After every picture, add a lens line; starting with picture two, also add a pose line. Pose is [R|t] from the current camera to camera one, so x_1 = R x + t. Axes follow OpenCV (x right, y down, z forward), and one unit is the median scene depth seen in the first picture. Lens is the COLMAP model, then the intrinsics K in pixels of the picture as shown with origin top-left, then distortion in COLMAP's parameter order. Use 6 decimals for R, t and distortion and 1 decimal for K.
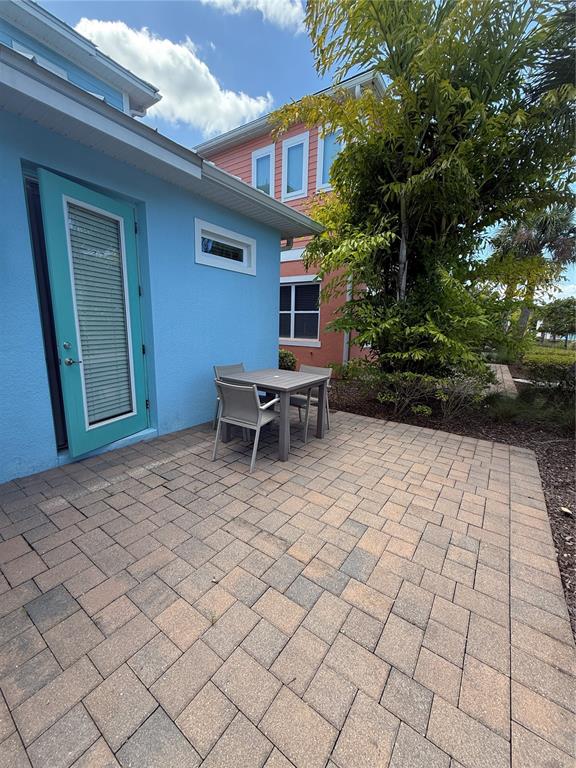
lens RADIAL K [[307.4, 0, 289.6], [0, 307.4, 383.1], [0, 0, 1]] dist [-0.001655, 0.000083]
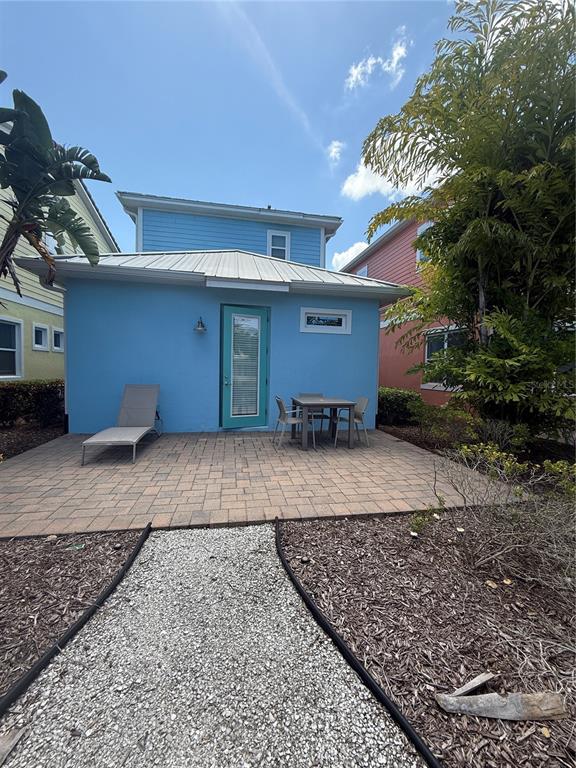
lens RADIAL K [[307.4, 0, 285.9], [0, 307.4, 383.0], [0, 0, 1]] dist [-0.001655, 0.000083]
pose [[0.712967, 0.021291, -0.700875, 1.142699], [-0.133501, 0.985378, -0.105871, 0.100335], [0.688372, 0.169050, 0.705384, -0.272419]]
